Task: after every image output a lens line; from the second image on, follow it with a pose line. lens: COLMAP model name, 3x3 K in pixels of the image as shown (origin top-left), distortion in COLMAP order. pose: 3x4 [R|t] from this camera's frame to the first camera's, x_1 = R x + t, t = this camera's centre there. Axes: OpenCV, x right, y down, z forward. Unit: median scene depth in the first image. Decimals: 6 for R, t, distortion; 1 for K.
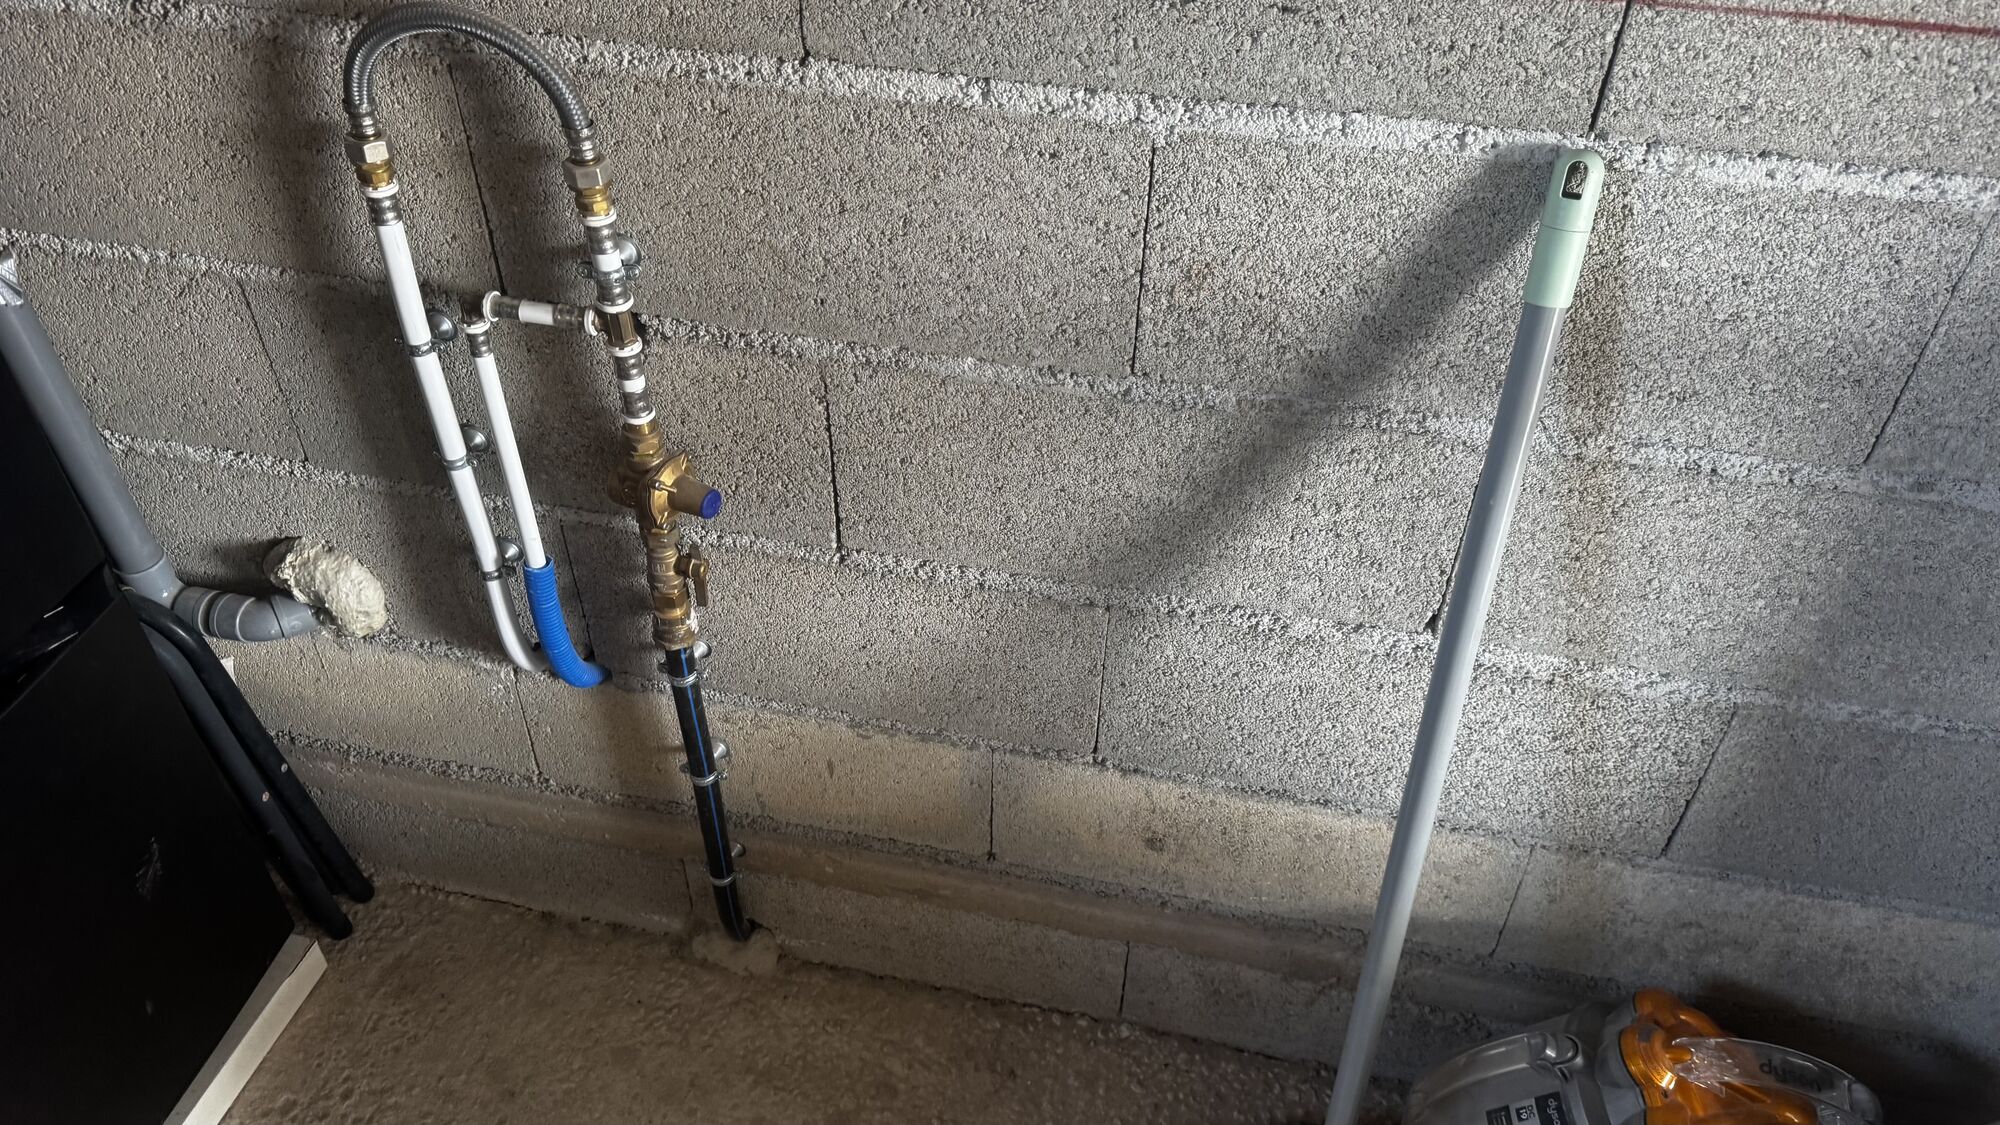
lens RADIAL K [[1437.5, 0, 1001.8], [0, 1437.5, 563.0], [0, 0, 1]] dist [0.029496, -0.044290]
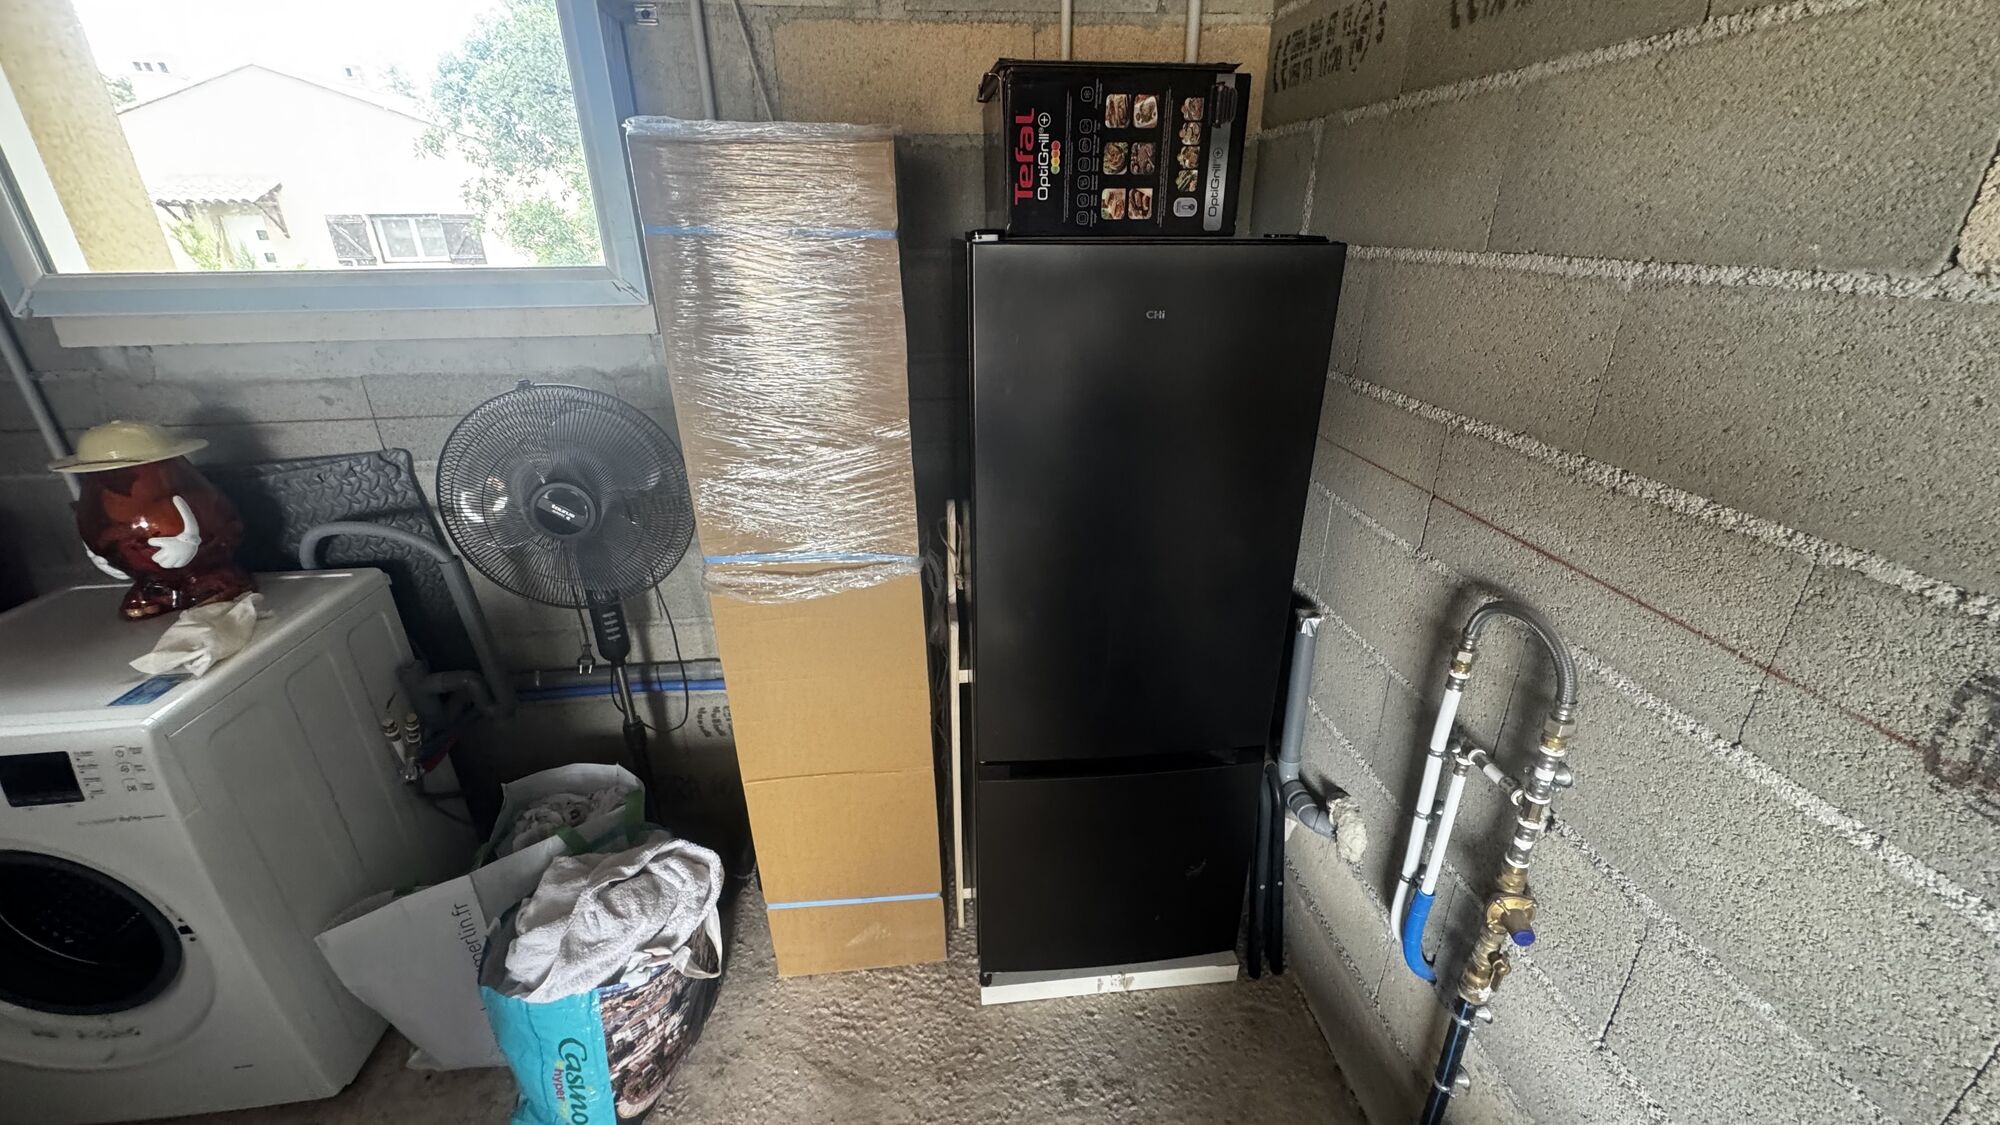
lens RADIAL K [[804.8, 0, 997.4], [0, 804.8, 563.5], [0, 0, 1]] dist [-0.000694, 0.000686]
pose [[0.328029, 0.367154, -0.870399, 0.224591], [-0.606104, 0.788531, 0.104197, -0.110442], [0.724593, 0.493373, 0.481194, -0.015523]]
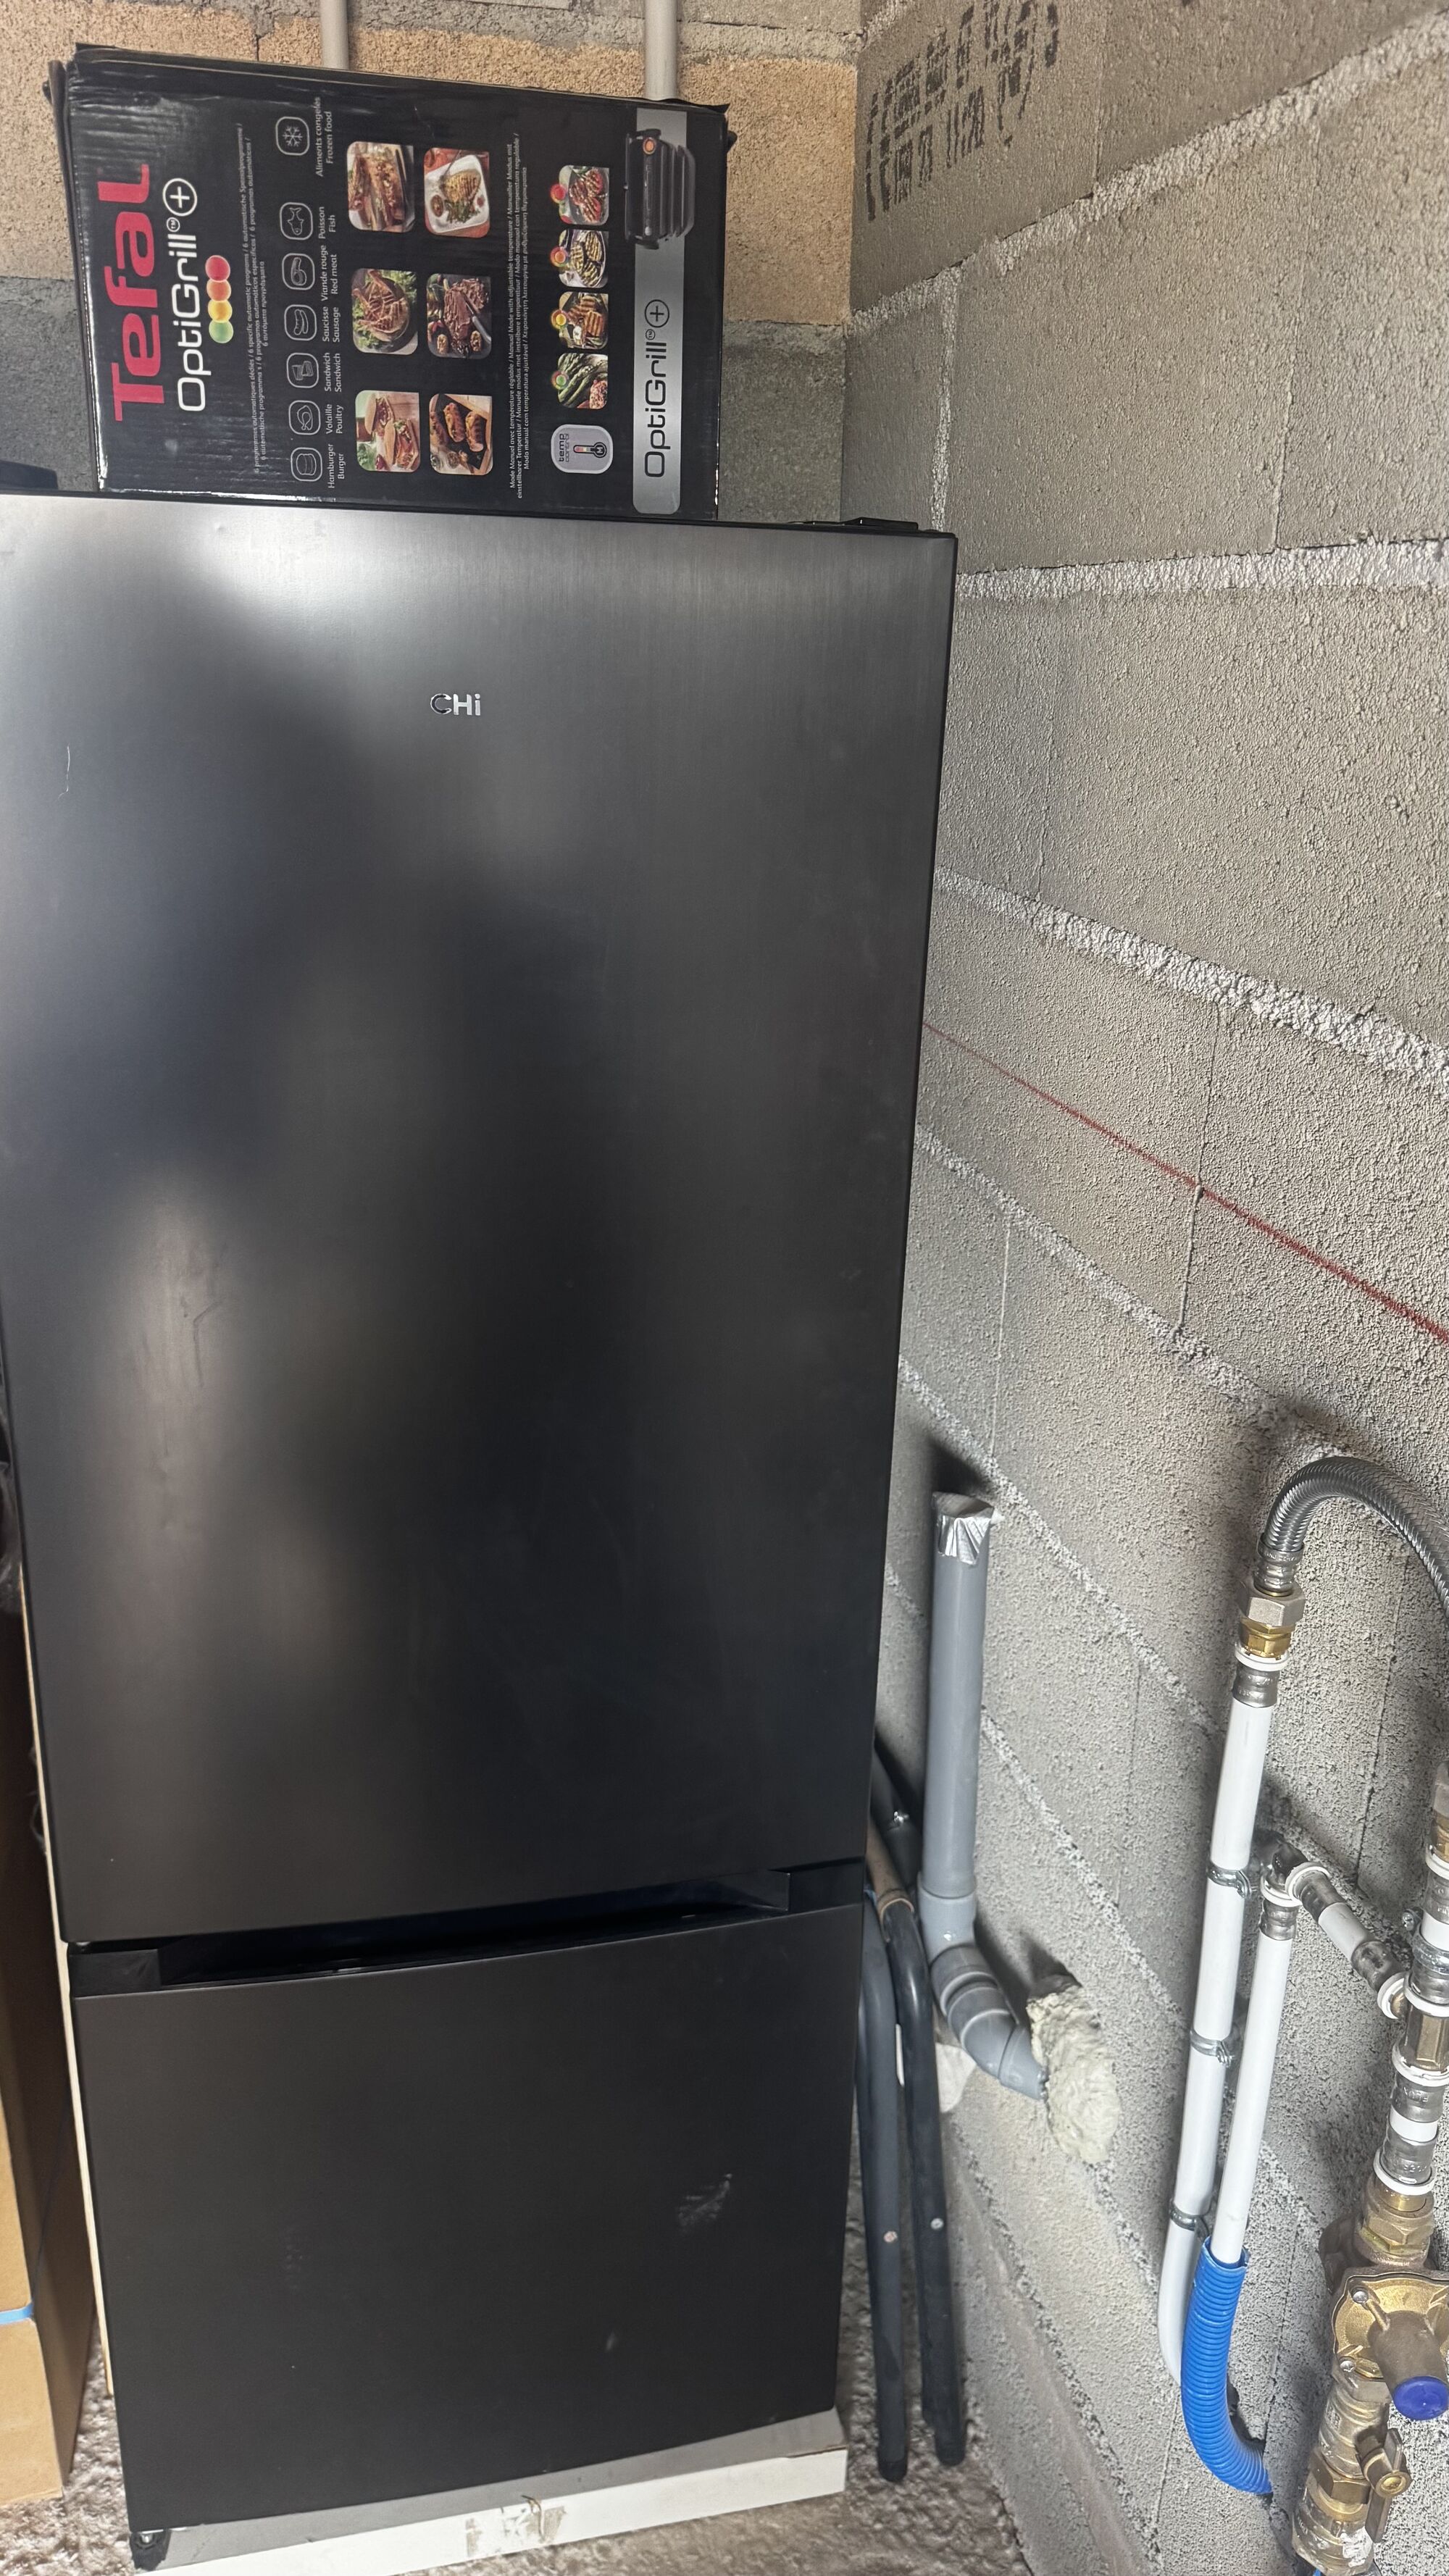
lens RADIAL K [[1851.6, 0, 729.1], [0, 1851.6, 1289.1], [0, 0, 1]] dist [0.029496, -0.044290]
pose [[0.432314, 0.305152, -0.848520, 0.165018], [-0.600601, 0.799334, -0.018538, -0.218782], [0.672595, 0.517636, 0.528838, 0.239658]]
